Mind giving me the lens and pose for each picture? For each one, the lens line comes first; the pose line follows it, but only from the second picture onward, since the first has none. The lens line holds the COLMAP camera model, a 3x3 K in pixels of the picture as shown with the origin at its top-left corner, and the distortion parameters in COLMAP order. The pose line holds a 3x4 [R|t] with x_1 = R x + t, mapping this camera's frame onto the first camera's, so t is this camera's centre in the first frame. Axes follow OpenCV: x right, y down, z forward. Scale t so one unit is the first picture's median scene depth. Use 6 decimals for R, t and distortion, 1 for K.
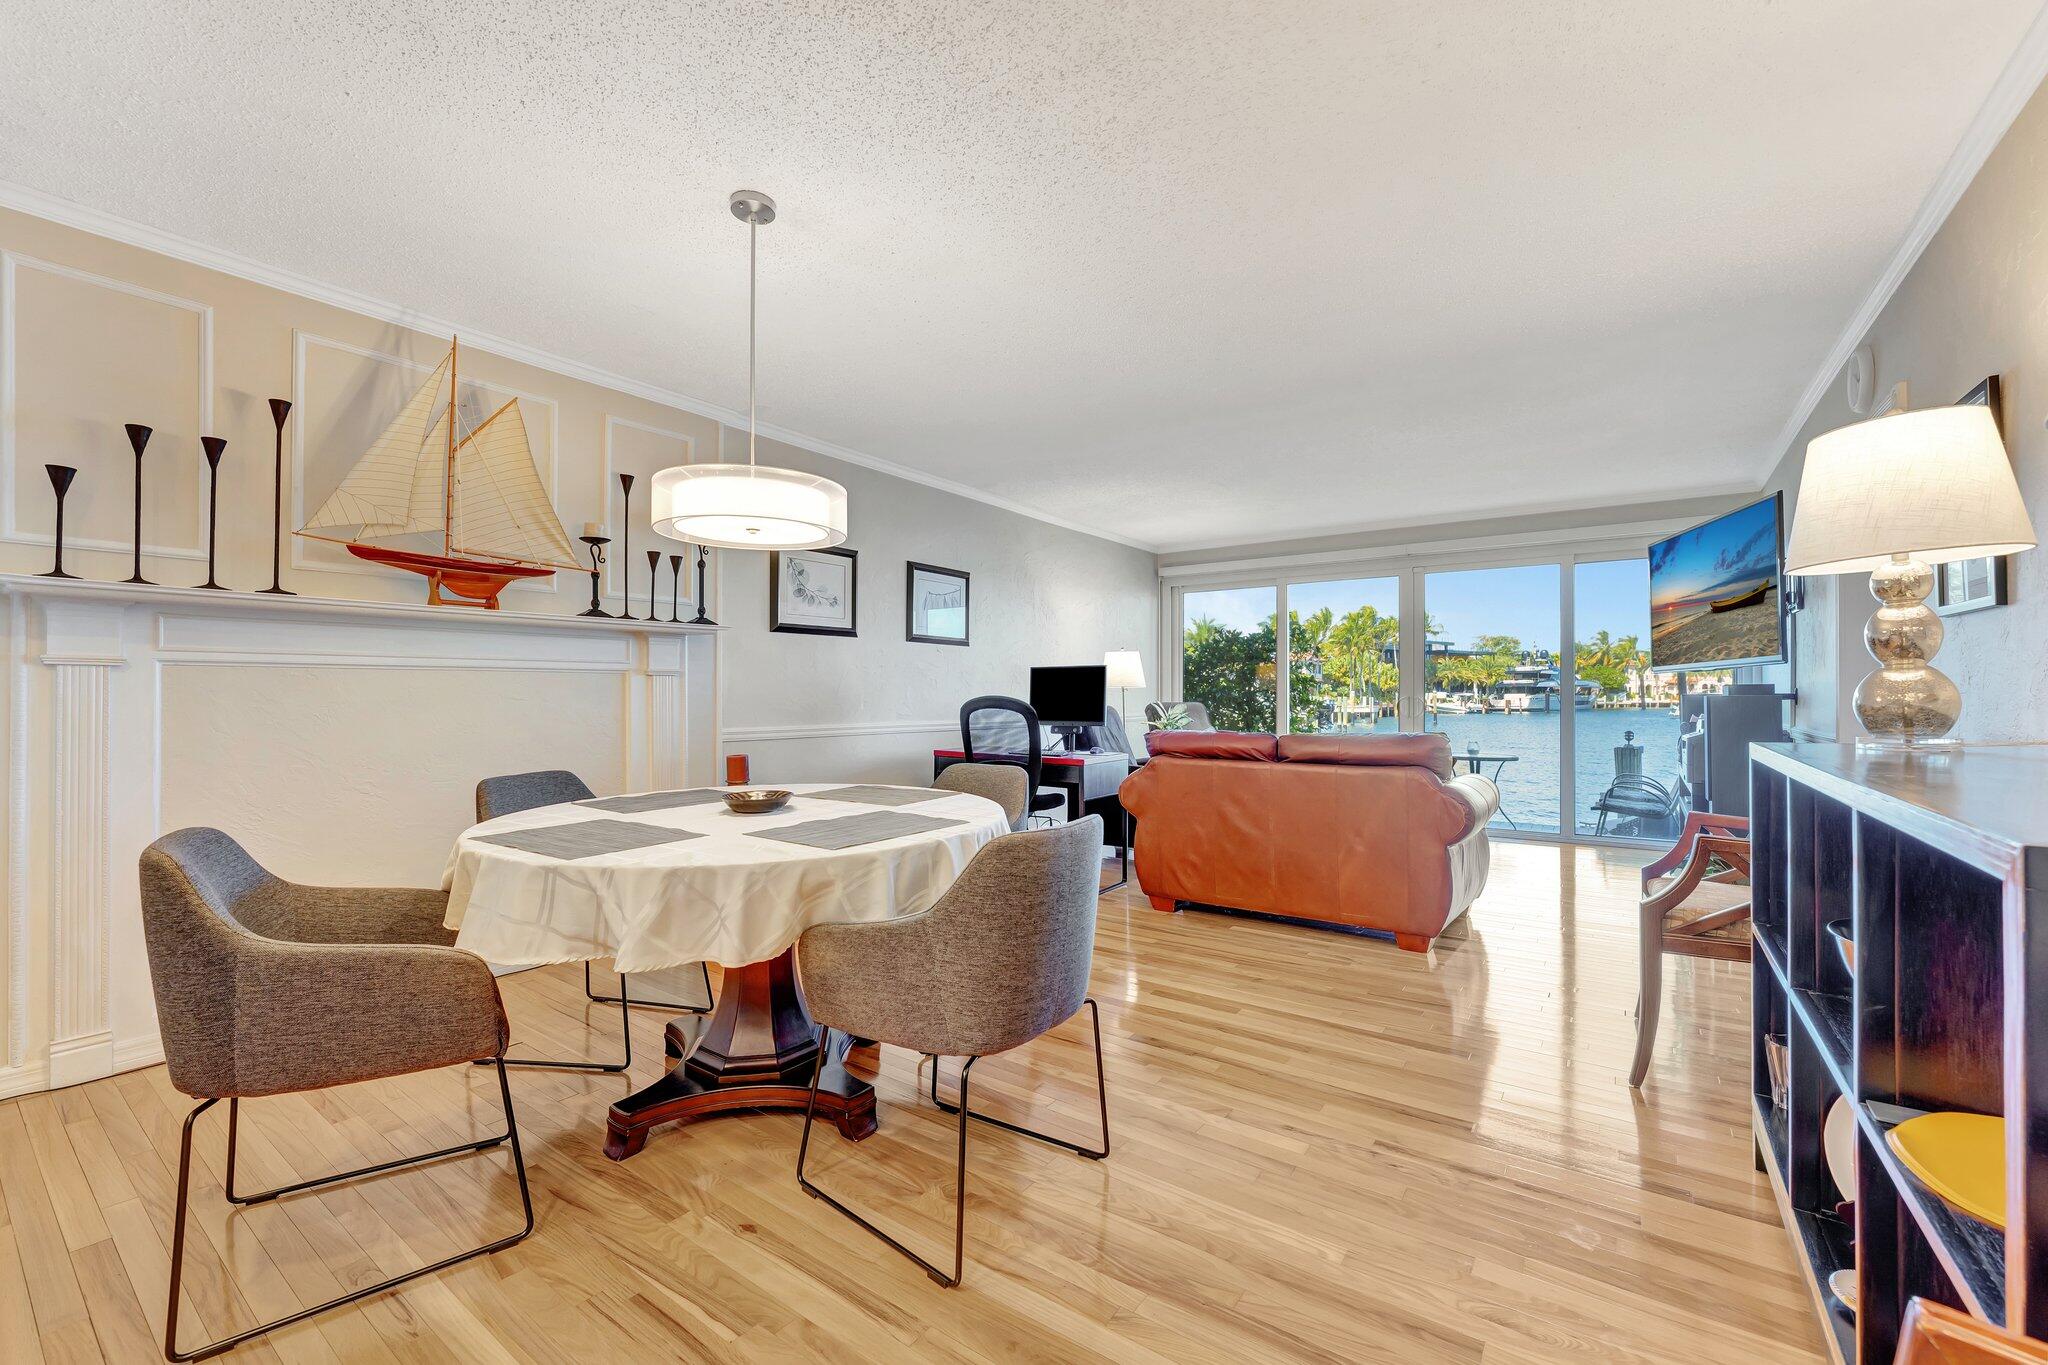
lens RADIAL K [[838.7, 0, 1025.9], [0, 838.7, 687.1], [0, 0, 1]] dist [-0.000134, 0.000073]
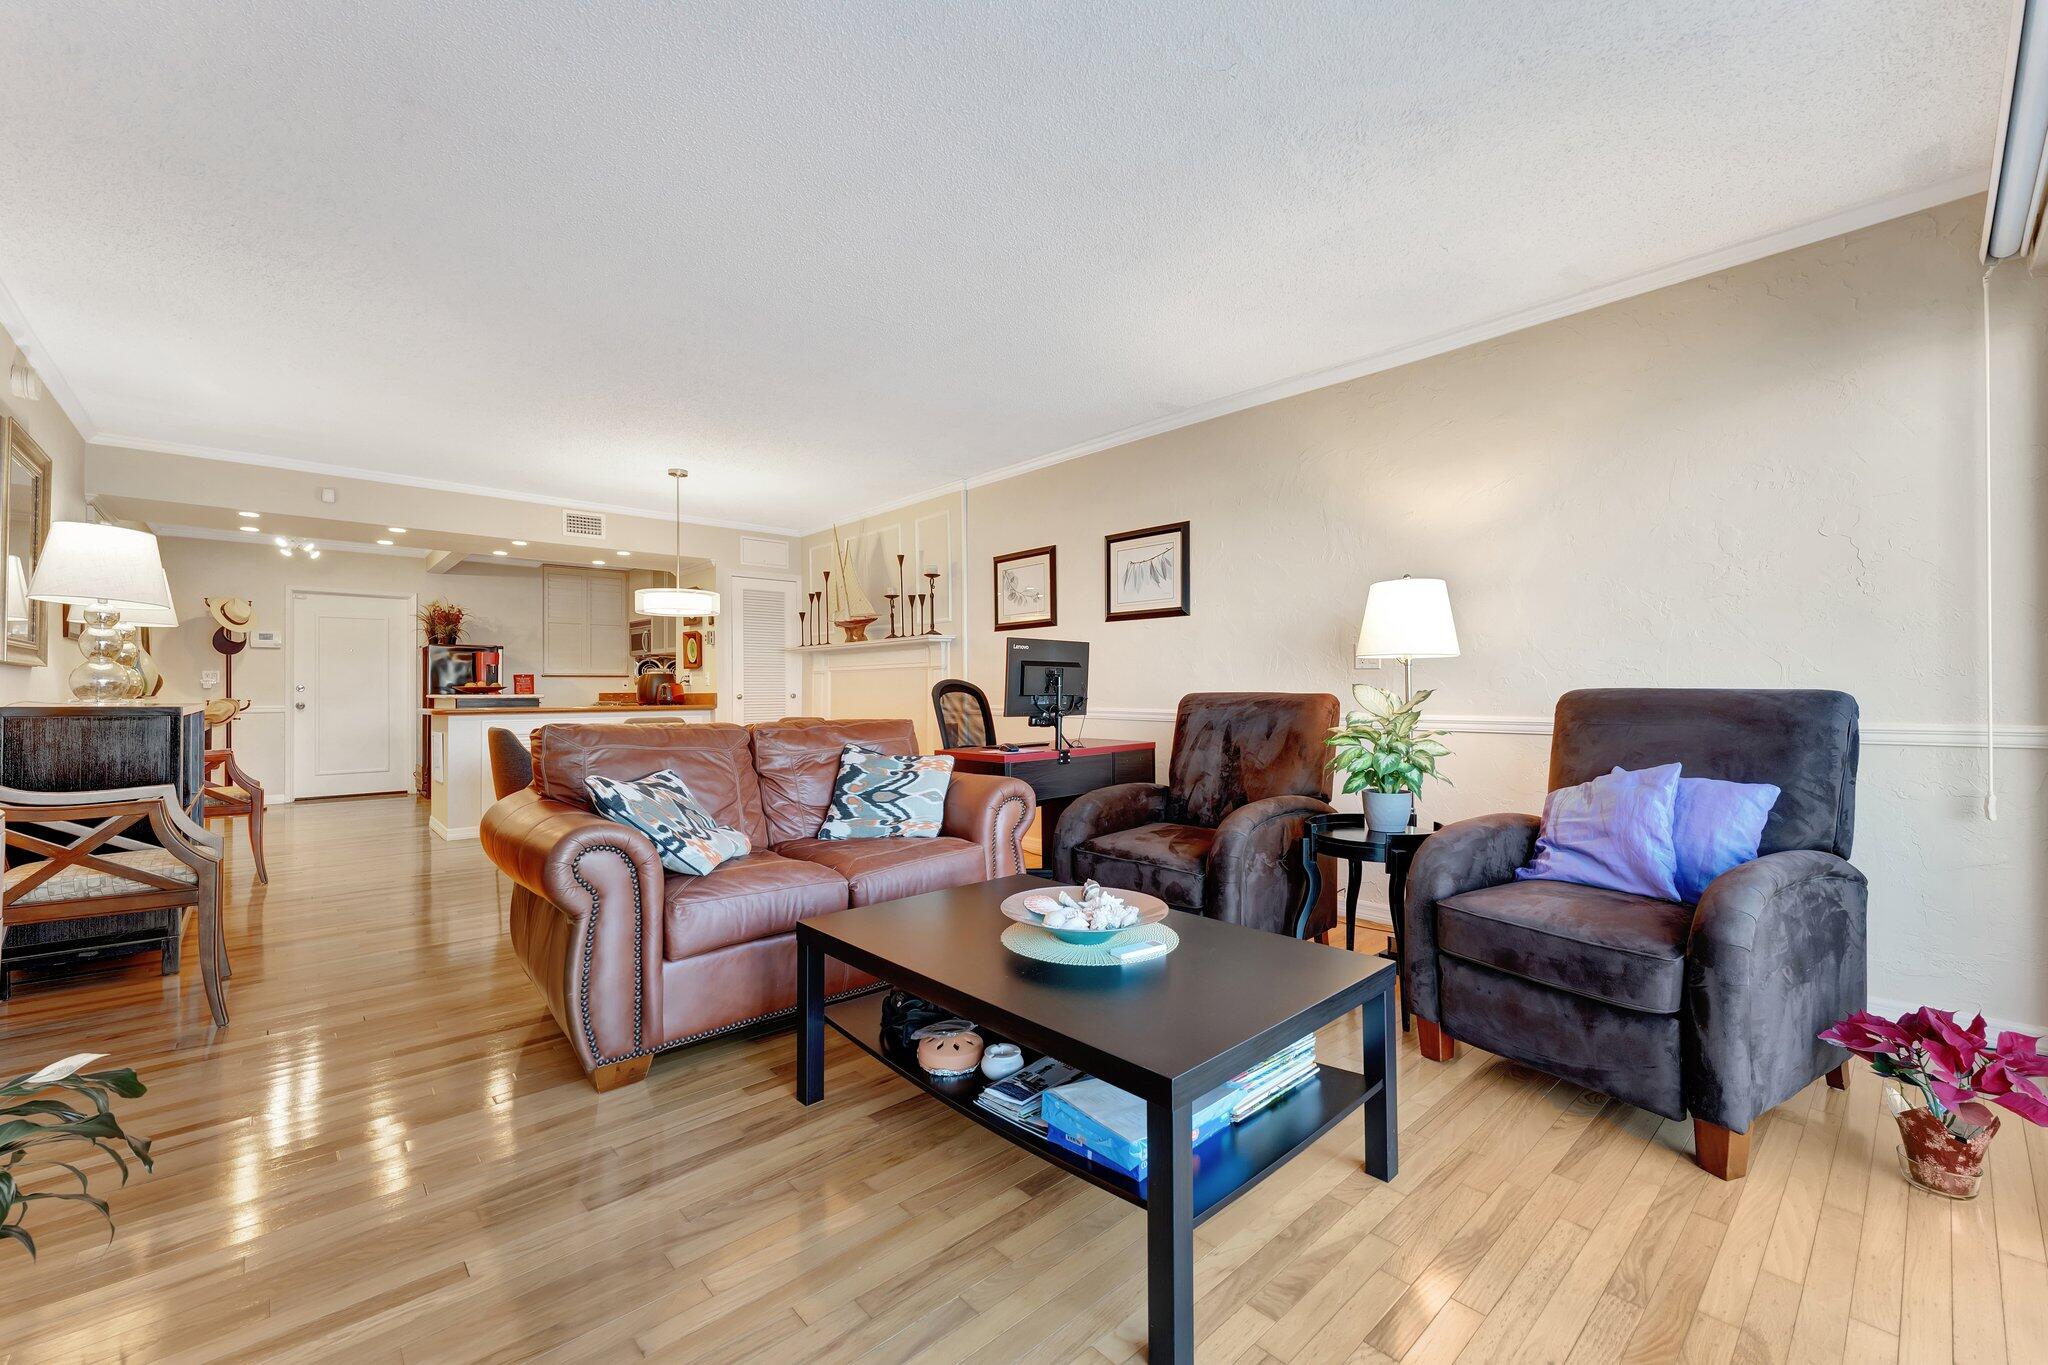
lens RADIAL K [[826.9, 0, 1026.6], [0, 826.9, 686.1], [0, 0, 1]] dist [-0.000733, -0.000319]
pose [[-0.214485, -0.001840, -0.976725, 0.781085], [0.011971, 0.999918, -0.004513, 0.020798], [0.976654, -0.012660, -0.214446, 1.103851]]
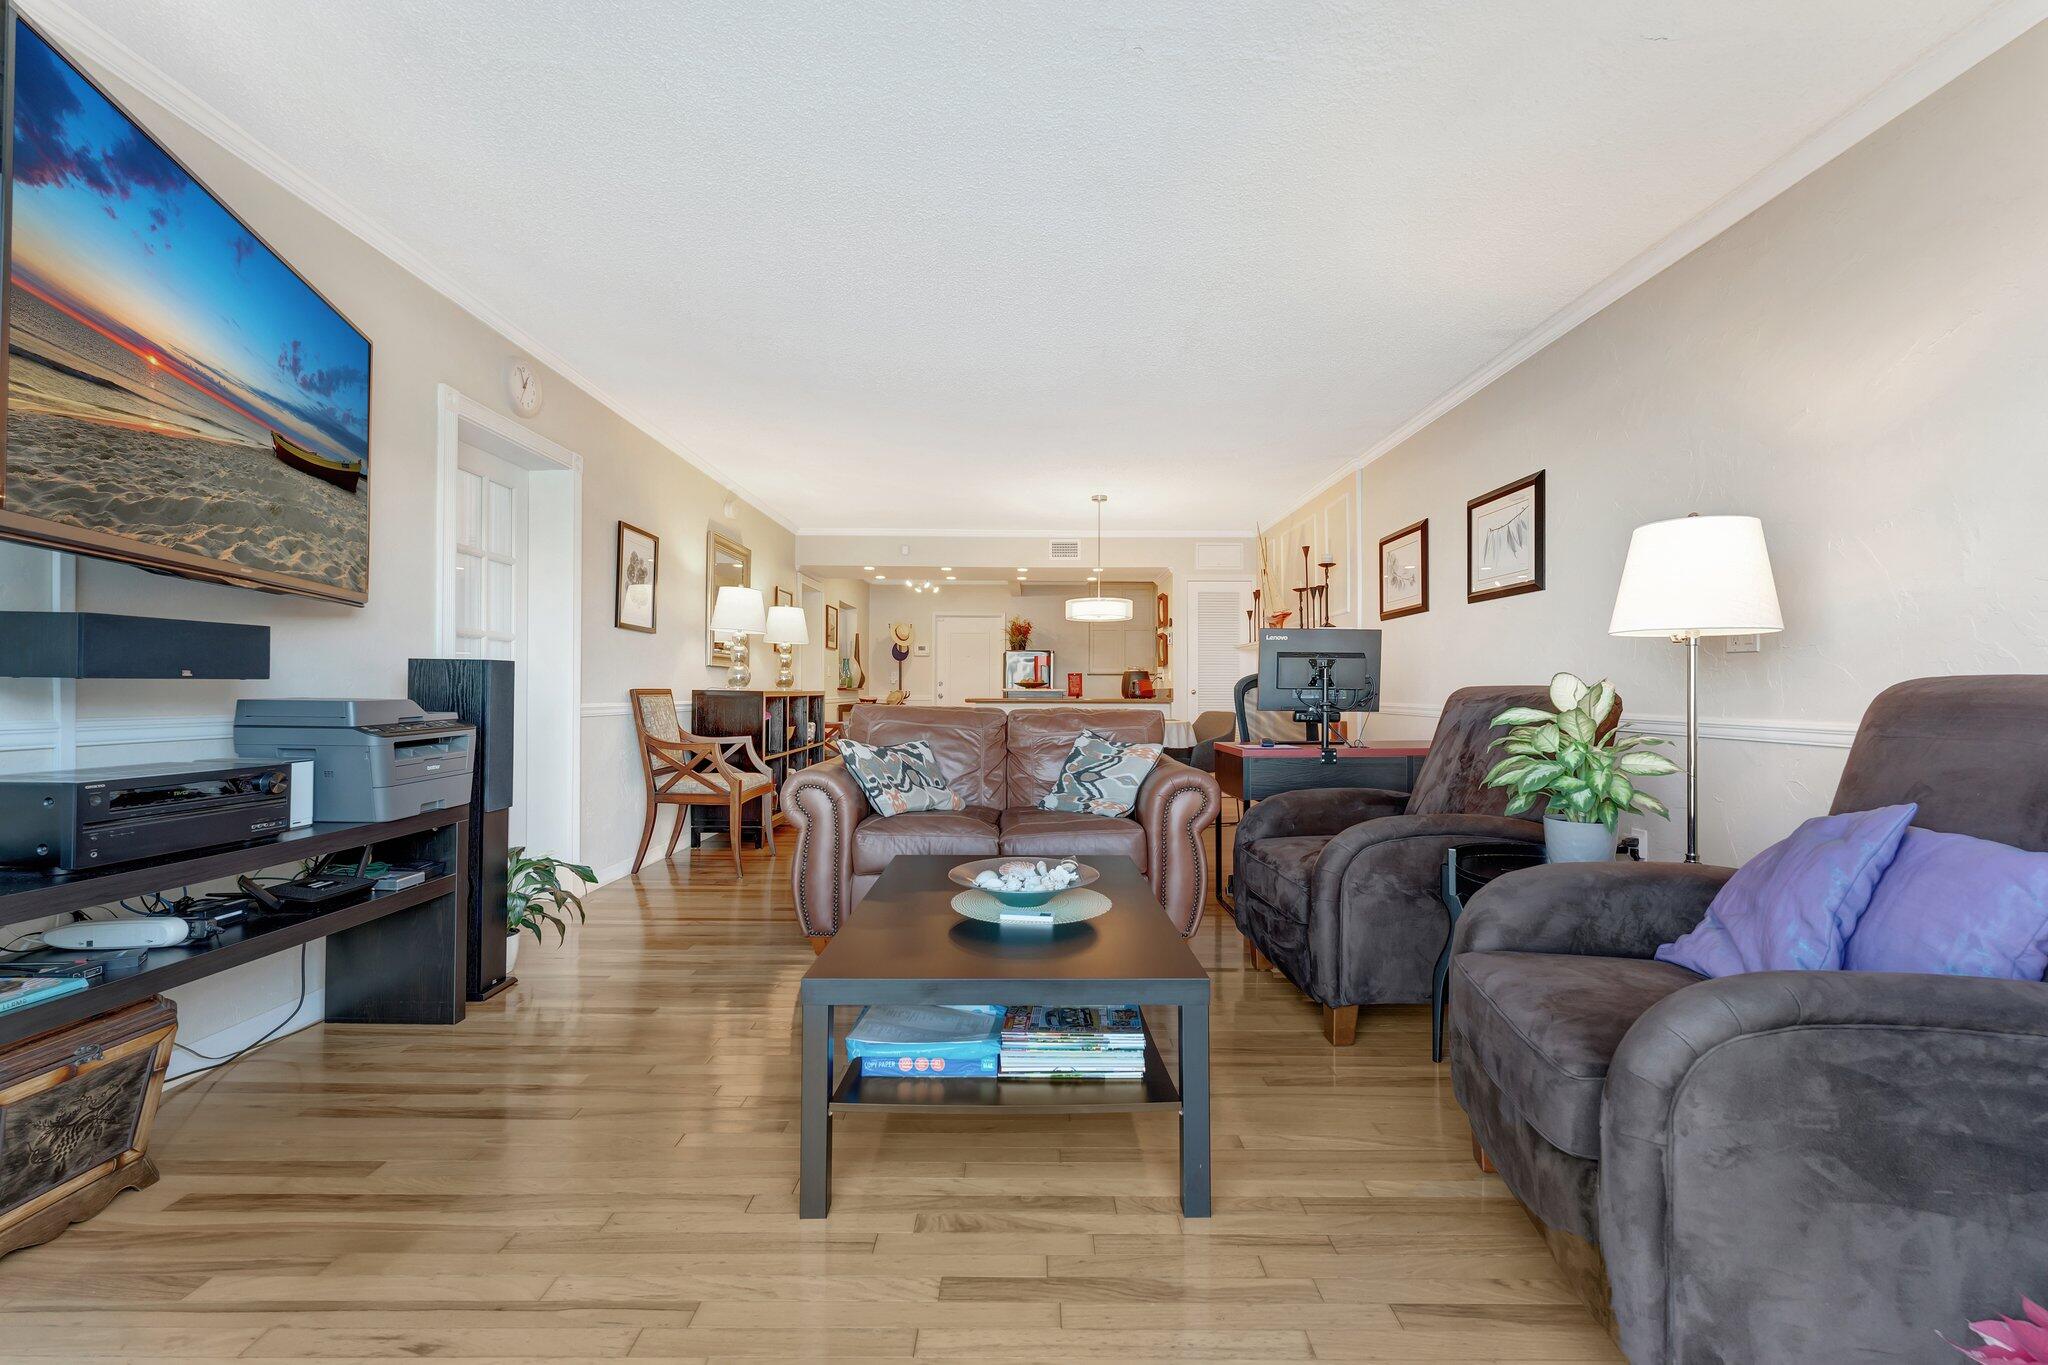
lens RADIAL K [[826.9, 0, 1026.6], [0, 826.9, 686.1], [0, 0, 1]] dist [-0.000733, -0.000319]
pose [[-0.817149, -0.003386, -0.576417, 0.646598], [0.002521, 0.999952, -0.009447, 0.029662], [0.576421, -0.009173, -0.817101, 1.387482]]
